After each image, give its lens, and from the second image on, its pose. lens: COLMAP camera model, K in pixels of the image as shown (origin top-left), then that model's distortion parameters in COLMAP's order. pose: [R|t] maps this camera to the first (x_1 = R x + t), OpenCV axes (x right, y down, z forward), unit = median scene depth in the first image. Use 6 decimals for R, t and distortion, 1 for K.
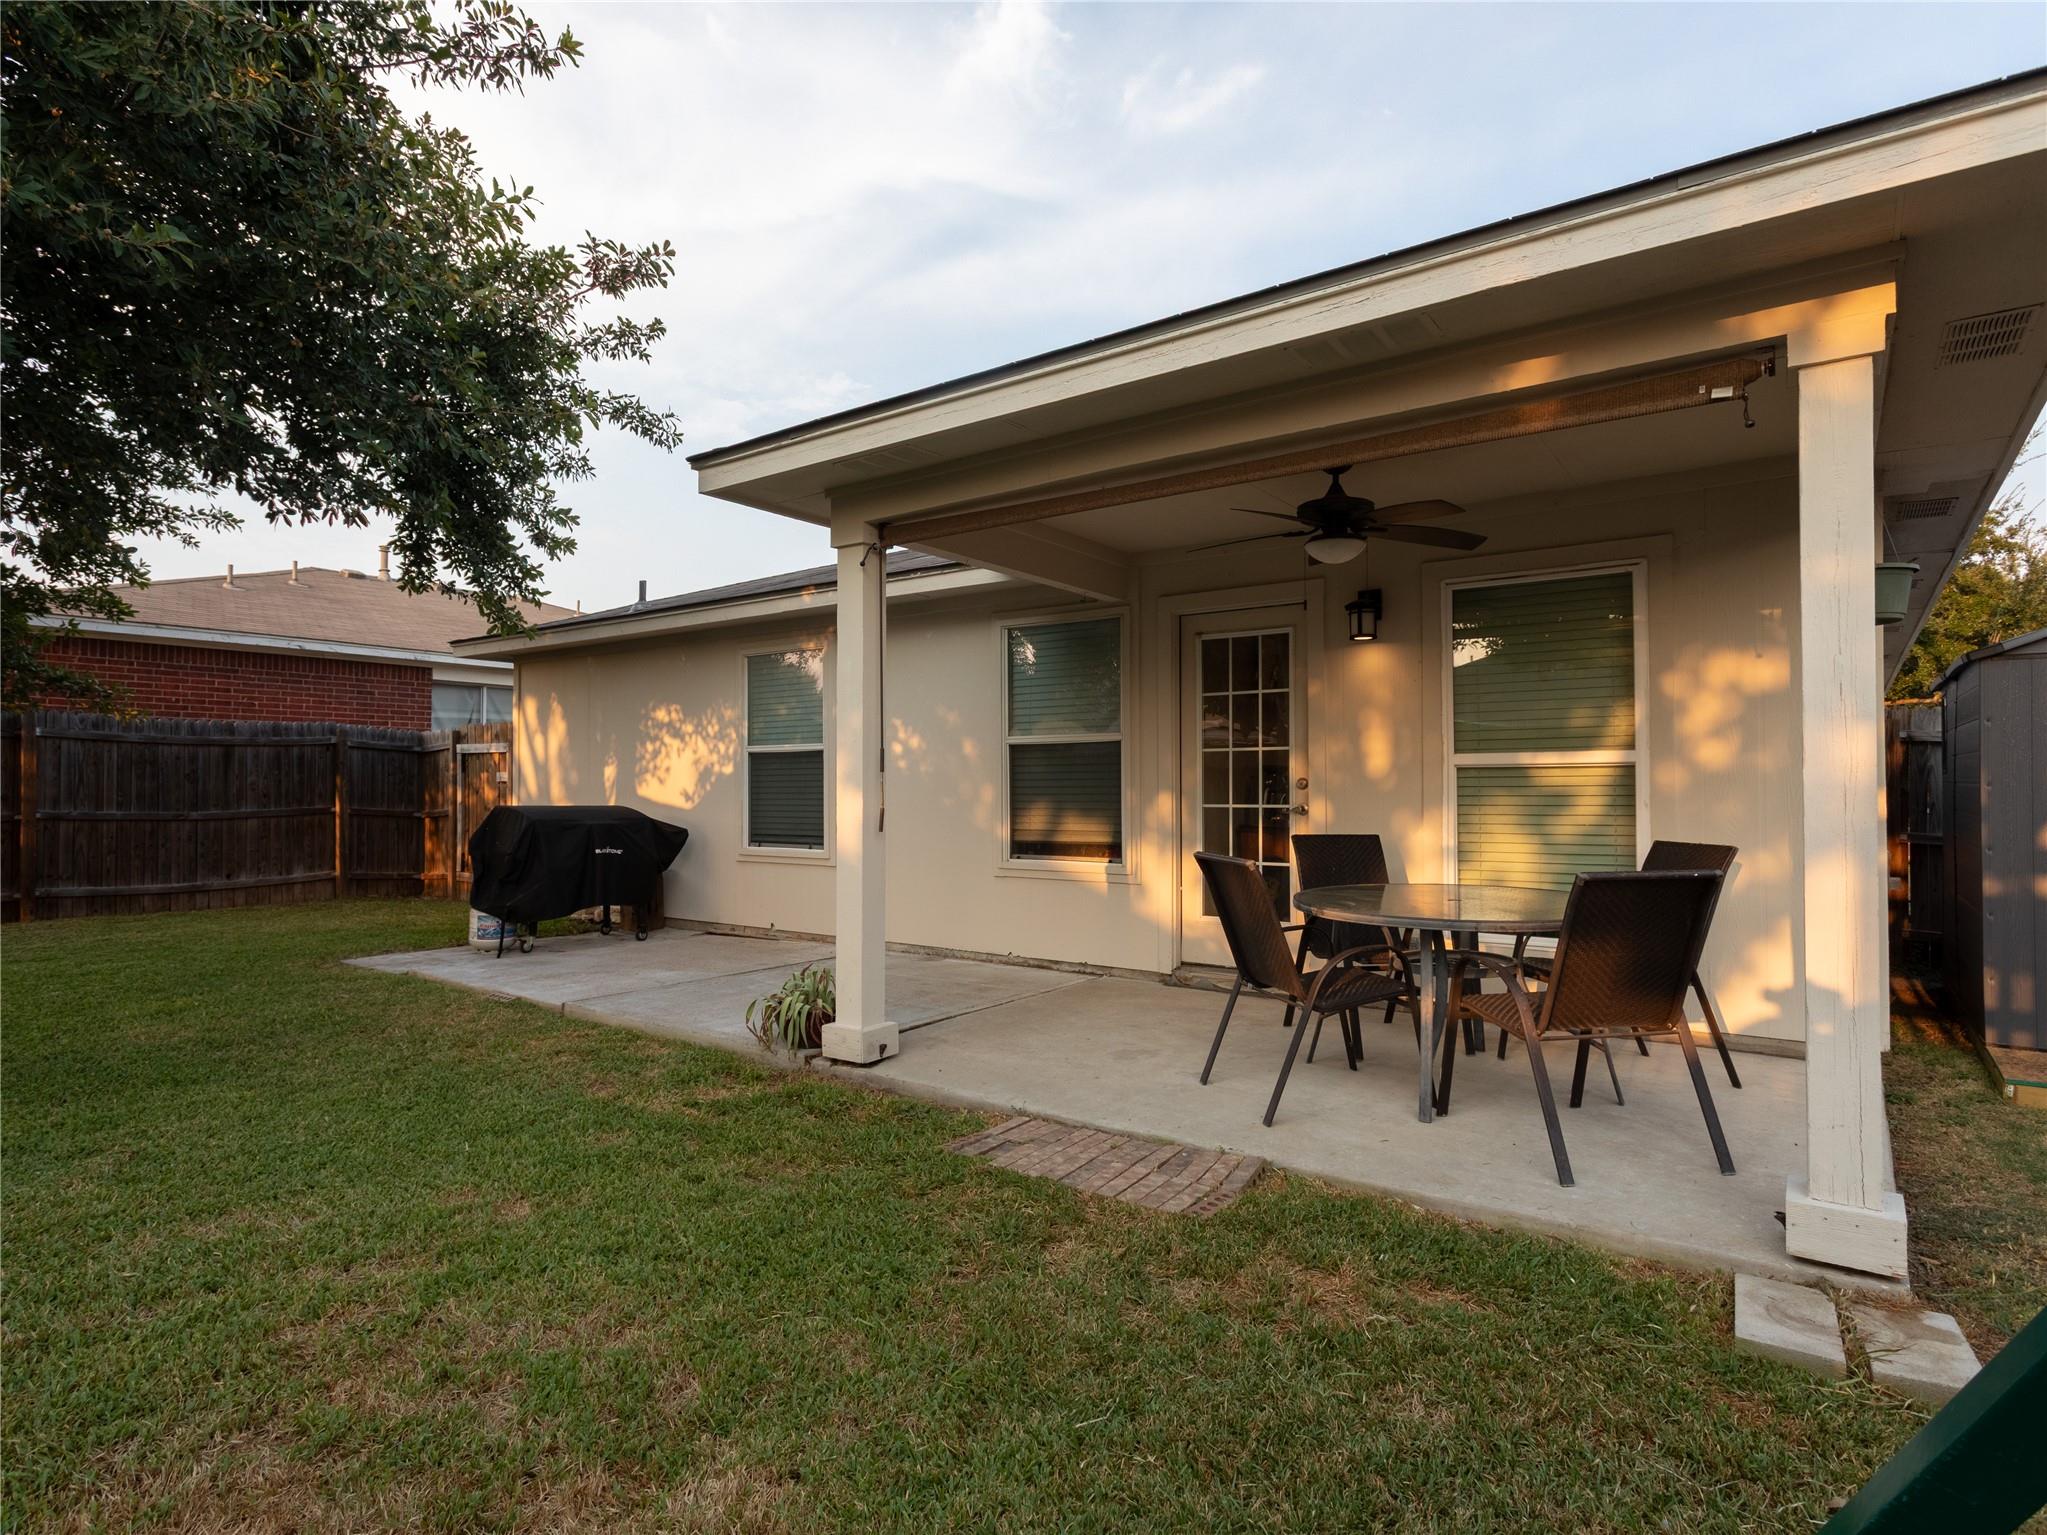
lens RADIAL K [[1085.7, 0, 1023.5], [0, 1085.7, 767.5], [0, 0, 1]] dist [-0.000495, -0.000122]
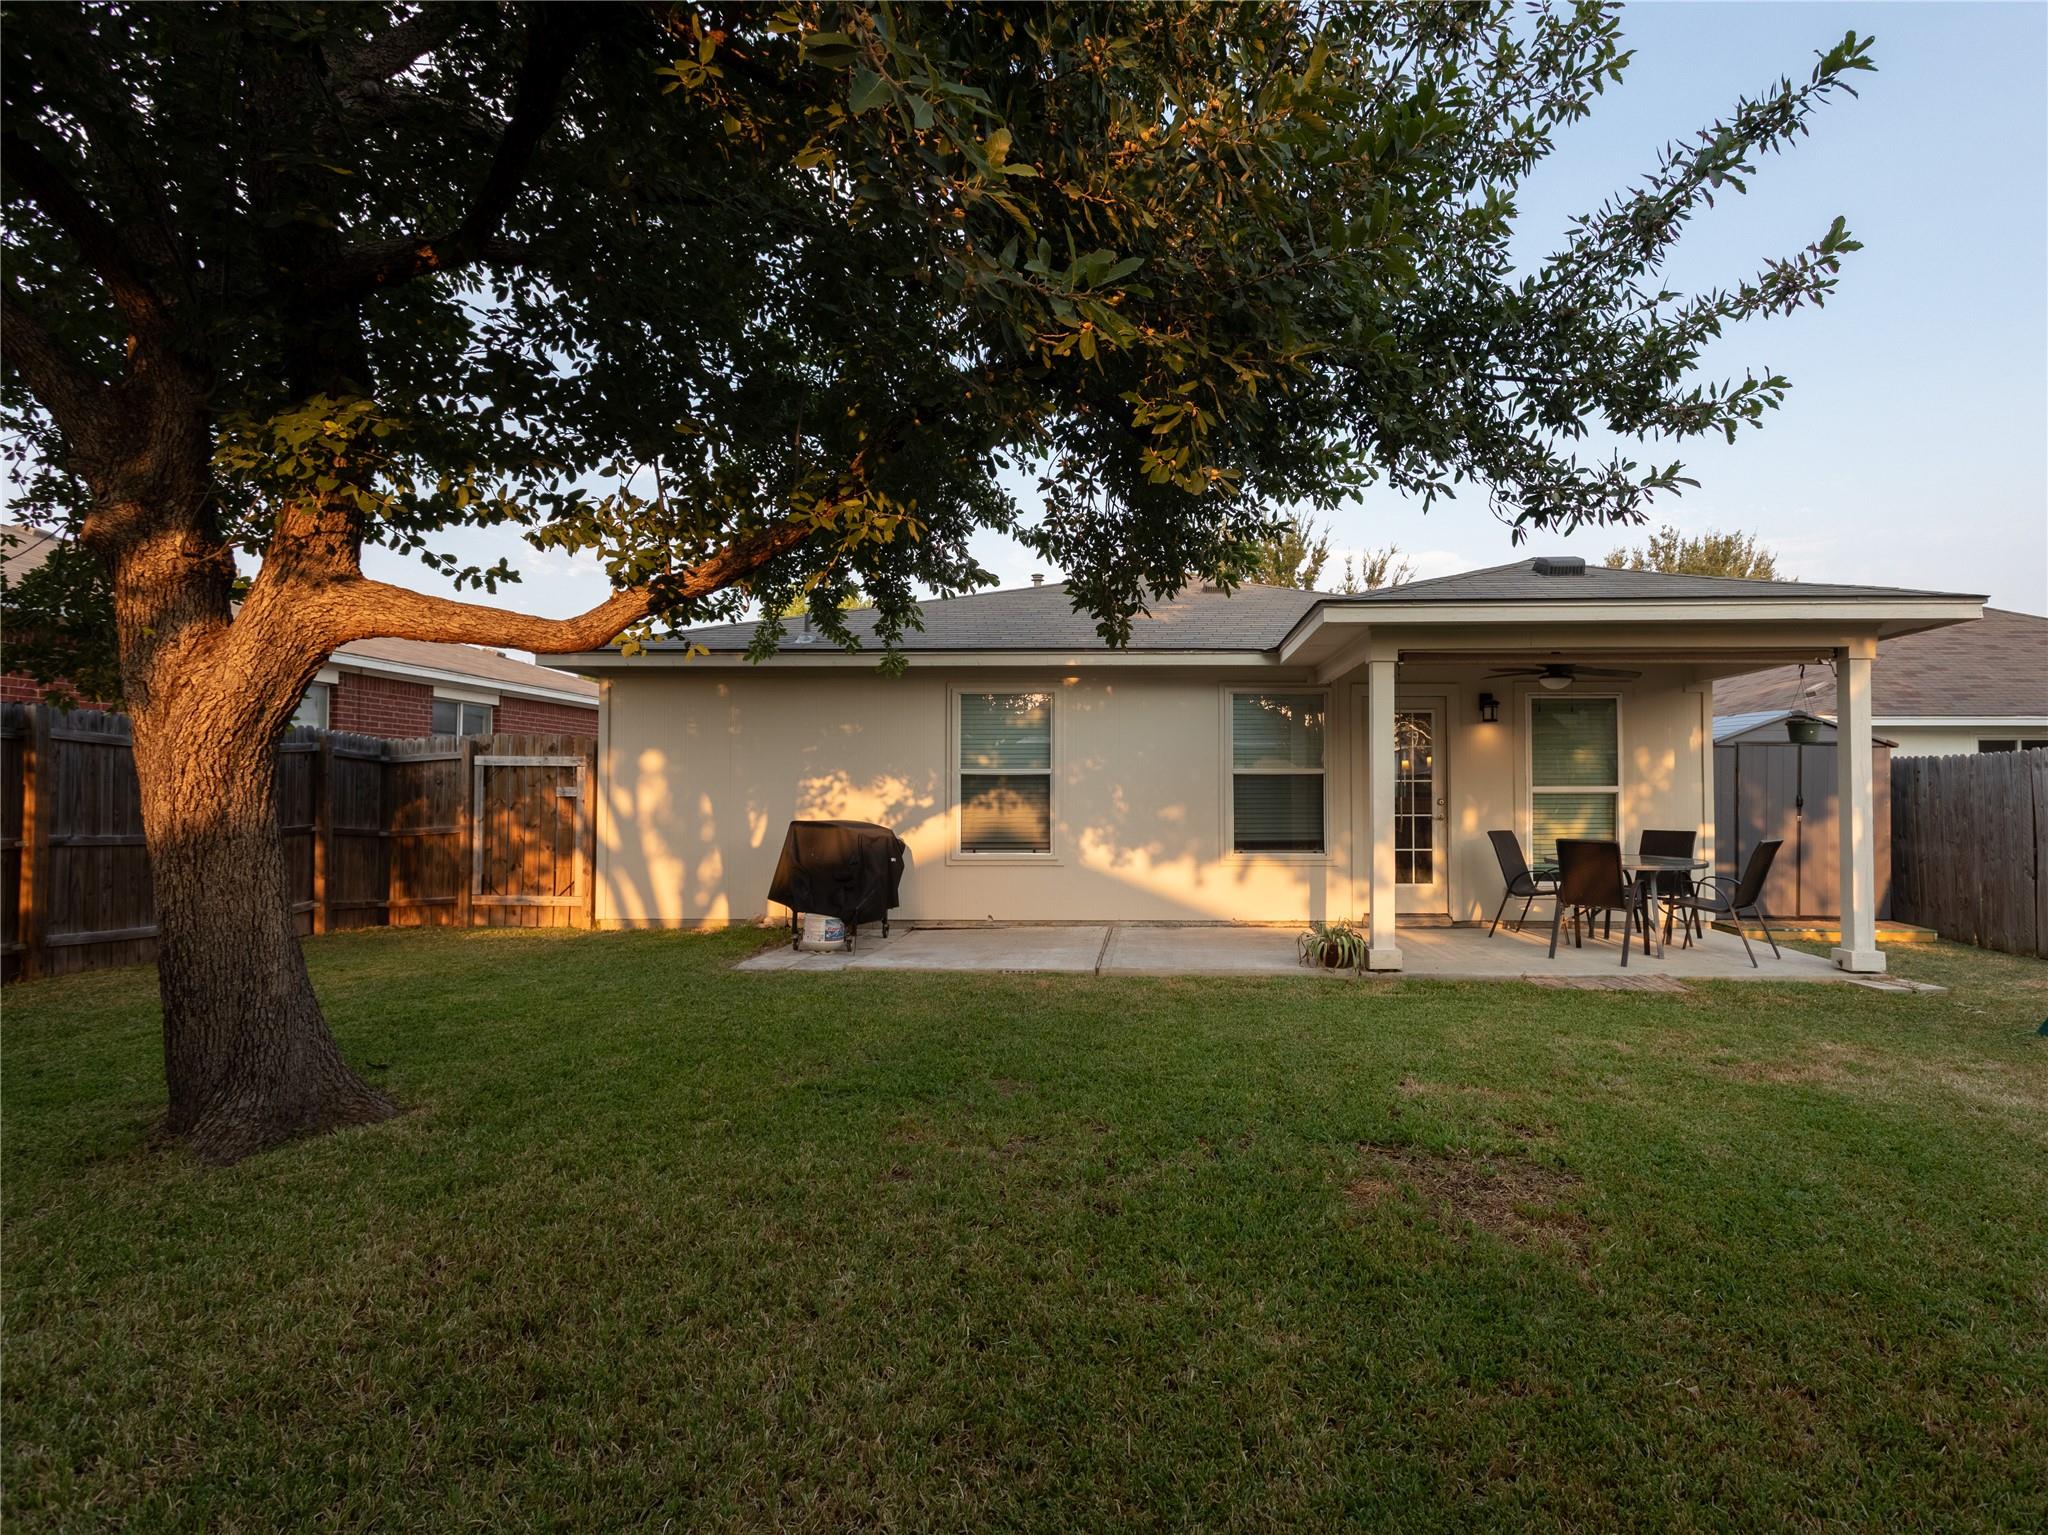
lens RADIAL K [[1086.3, 0, 1024.0], [0, 1086.3, 767.5], [0, 0, 1]] dist [-0.000495, -0.000122]
pose [[0.825494, 0.018482, 0.564108, -0.898036], [-0.010455, 0.999793, -0.017457, -0.001786], [-0.564314, 0.008513, 0.825516, -0.032408]]
